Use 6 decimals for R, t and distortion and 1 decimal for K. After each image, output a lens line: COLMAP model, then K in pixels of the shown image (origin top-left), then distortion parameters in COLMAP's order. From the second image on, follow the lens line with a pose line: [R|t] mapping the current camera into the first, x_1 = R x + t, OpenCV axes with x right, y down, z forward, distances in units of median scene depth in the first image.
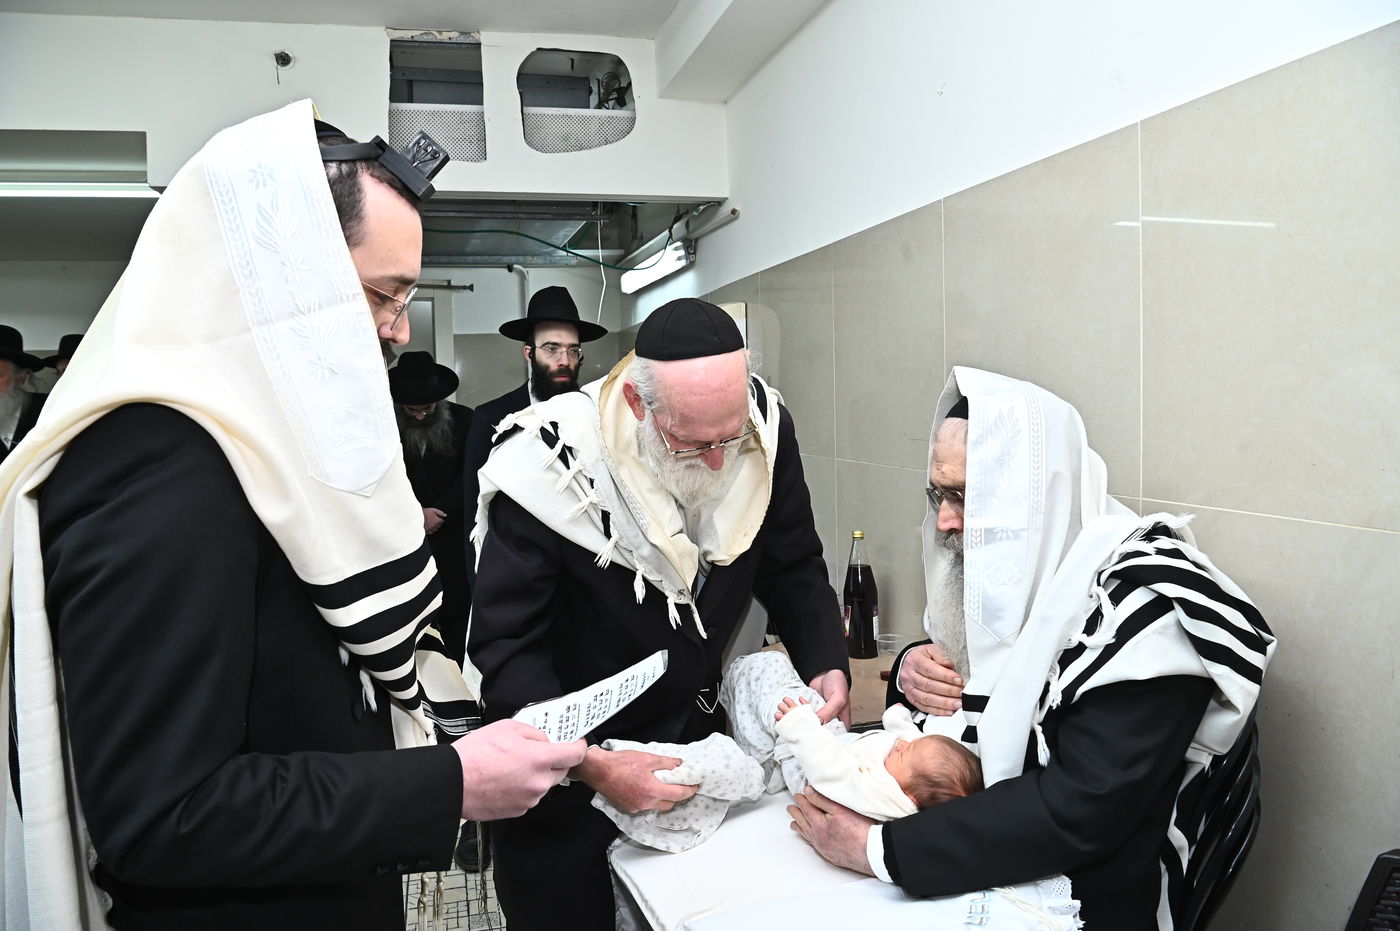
lens RADIAL K [[968.1, 0, 686.1], [0, 968.1, 459.6], [0, 0, 1]] dist [-0.047121, 0.000229]
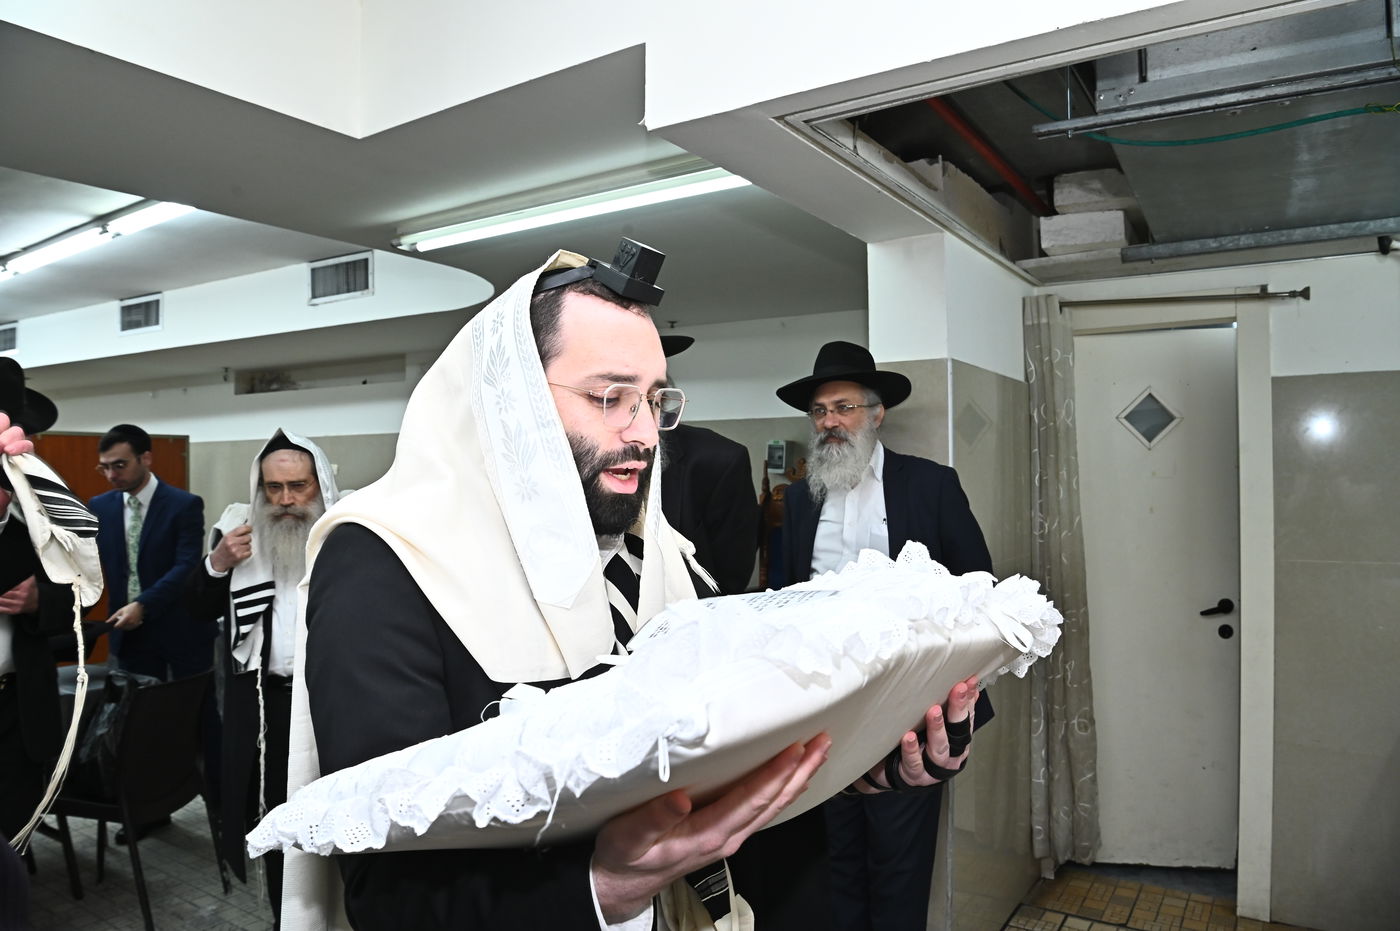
lens RADIAL K [[968.1, 0, 702.6], [0, 968.1, 460.7], [0, 0, 1]] dist [-0.047121, 0.000229]
pose [[0.681286, 0.006550, -0.731988, -0.128041], [-0.063684, 0.996699, -0.050355, -0.067869], [0.729242, 0.080922, 0.679454, 0.840667]]
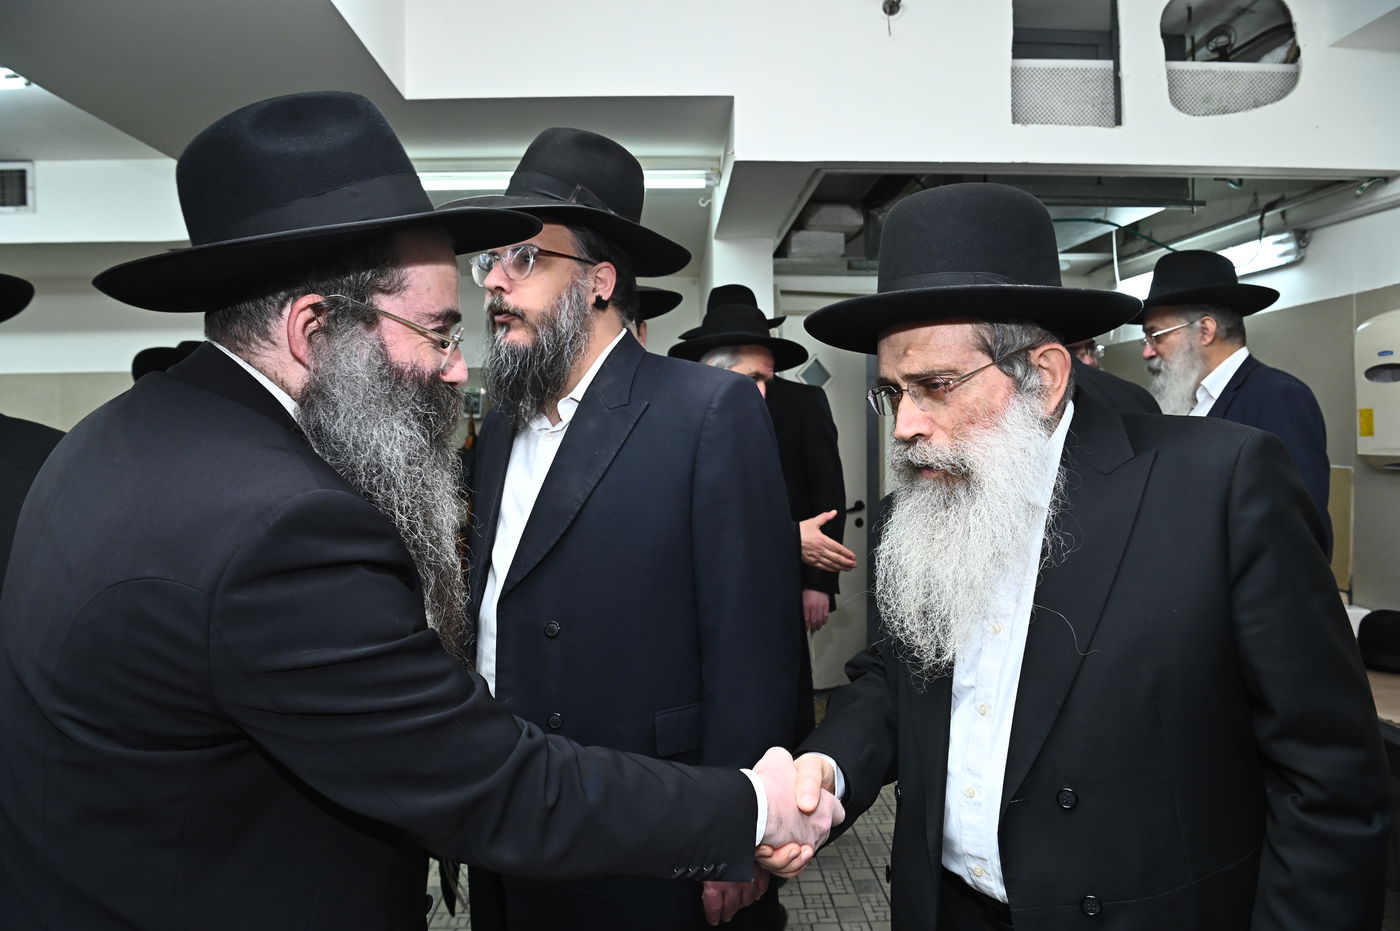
lens RADIAL K [[968.1, 0, 698.5], [0, 968.1, 454.7], [0, 0, 1]] dist [-0.047121, 0.000229]
pose [[0.980805, 0.016220, -0.194315, -0.578117], [-0.023305, 0.999142, -0.034226, -0.003430], [0.193593, 0.038098, 0.980342, 0.237856]]
